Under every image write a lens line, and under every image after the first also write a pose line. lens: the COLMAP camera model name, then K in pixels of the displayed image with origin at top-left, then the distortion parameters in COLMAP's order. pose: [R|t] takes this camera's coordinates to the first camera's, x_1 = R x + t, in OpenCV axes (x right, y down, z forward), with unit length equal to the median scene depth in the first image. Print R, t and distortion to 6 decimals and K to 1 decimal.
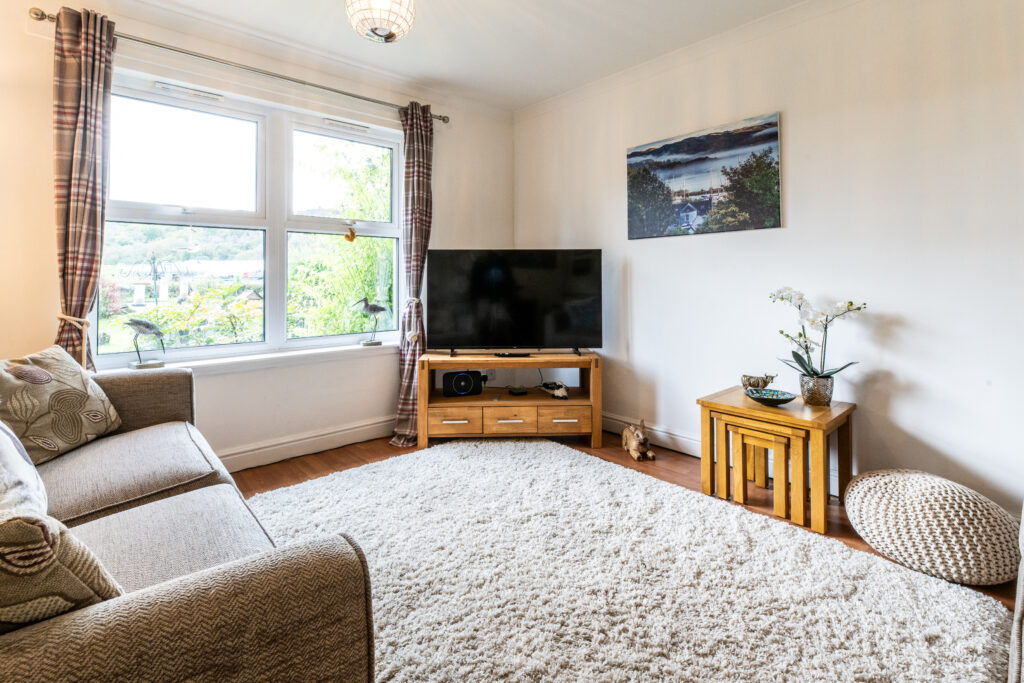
lens RADIAL K [[447.9, 0, 521.2], [0, 447.9, 271.5], [0, 0, 1]] dist [0.001340, -0.000325]
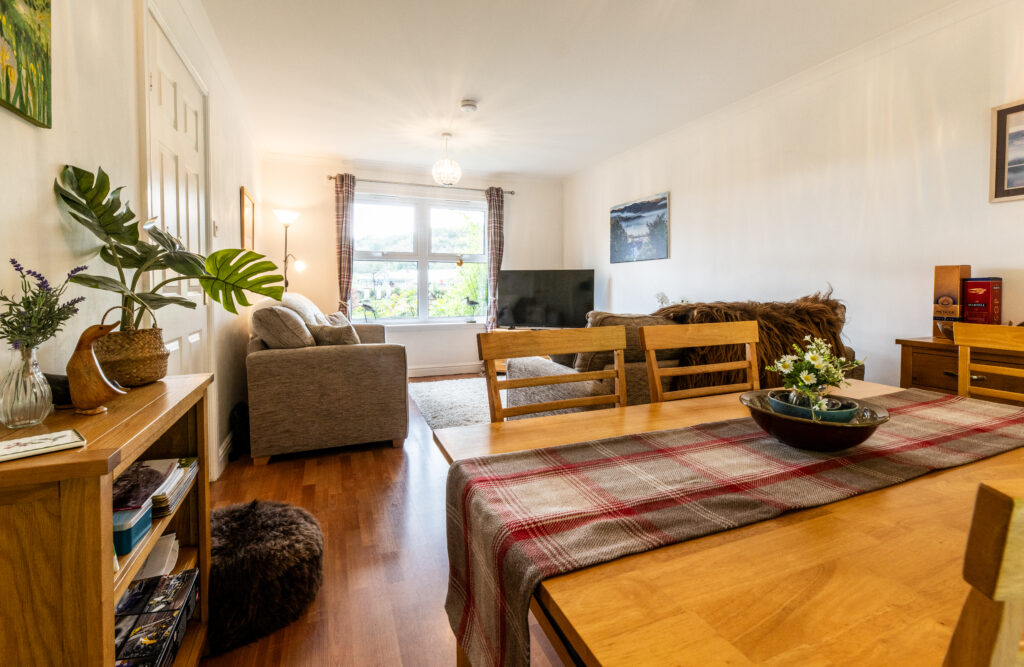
lens RADIAL K [[505.7, 0, 576.9], [0, 505.7, 299.1], [0, 0, 1]] dist [0.002255, 0.000845]
pose [[0.950339, 0.013664, -0.310916, 0.772856], [-0.000646, 0.999120, 0.041934, -0.020146], [0.311216, -0.039650, 0.949512, -0.885287]]
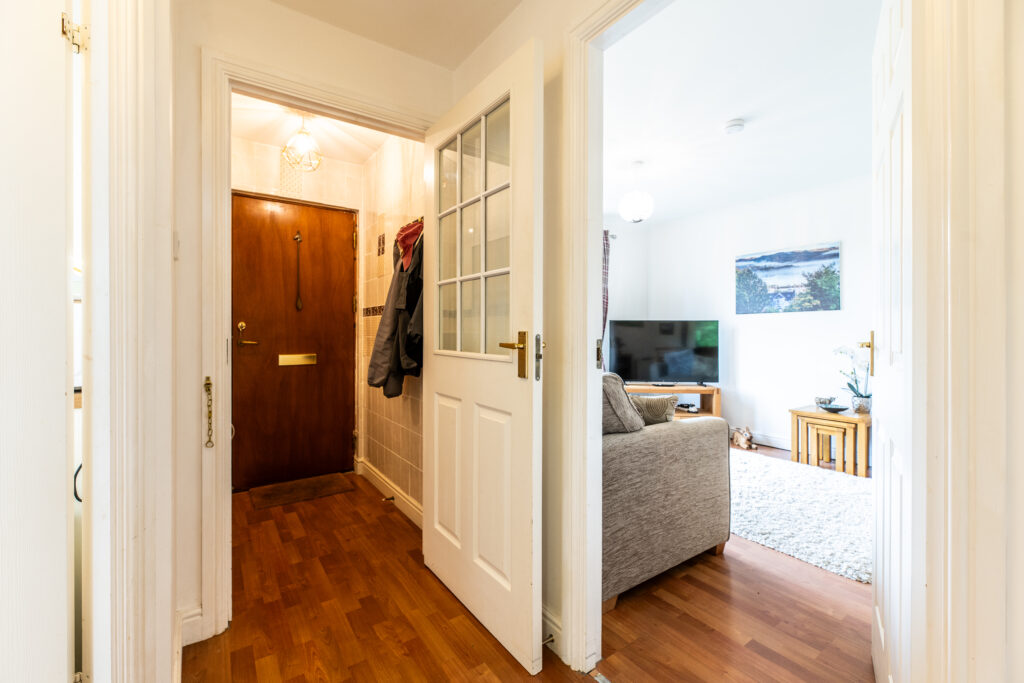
lens RADIAL K [[447.9, 0, 510.3], [0, 447.9, 326.0], [0, 0, 1]] dist [0.001340, -0.000325]
pose [[0.995809, 0.008738, -0.091040, -0.448800], [-0.008696, 0.999962, 0.000857, -0.026451], [0.091044, -0.000062, 0.995847, -0.706079]]
